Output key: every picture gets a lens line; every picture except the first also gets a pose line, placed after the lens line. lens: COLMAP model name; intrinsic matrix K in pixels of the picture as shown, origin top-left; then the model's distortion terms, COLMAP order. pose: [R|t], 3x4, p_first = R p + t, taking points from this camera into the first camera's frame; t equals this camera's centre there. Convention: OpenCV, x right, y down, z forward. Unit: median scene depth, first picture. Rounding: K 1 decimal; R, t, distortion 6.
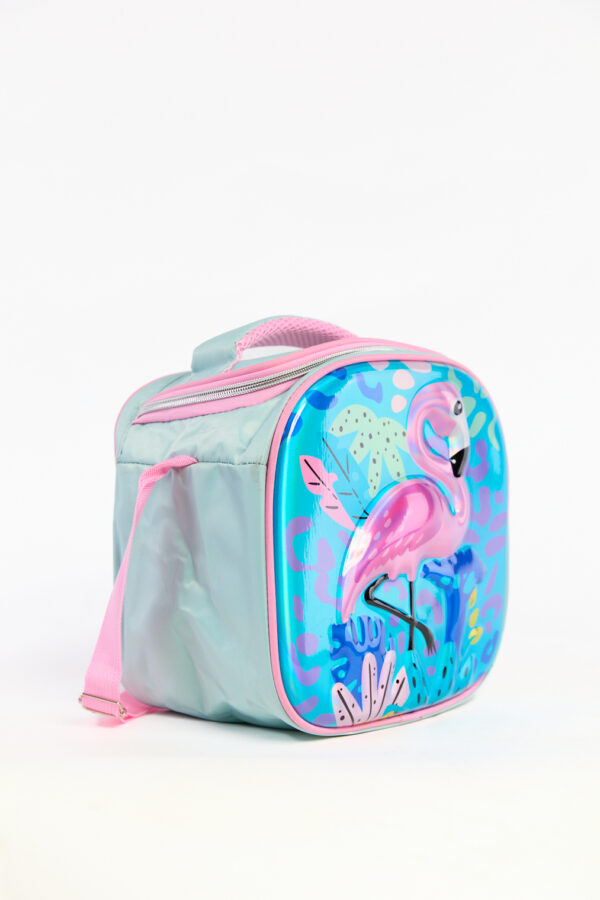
lens RADIAL K [[1803.4, 0, 300.2], [0, 1803.4, 449.2], [0, 0, 1]] dist [0.020607, 0.000000]
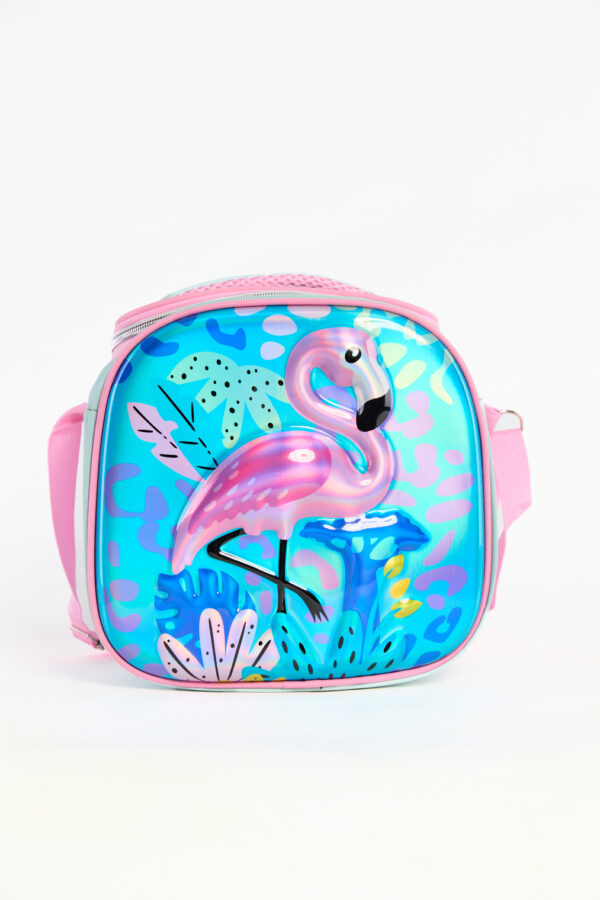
lens RADIAL K [[1803.4, 0, 300.2], [0, 1803.4, 449.3], [0, 0, 1]] dist [0.020607, 0.000000]
pose [[0.681287, 0.027383, -0.731504, 0.772576], [-0.020181, 0.999623, 0.018623, 0.008722], [0.731738, 0.002075, 0.681583, 0.374079]]
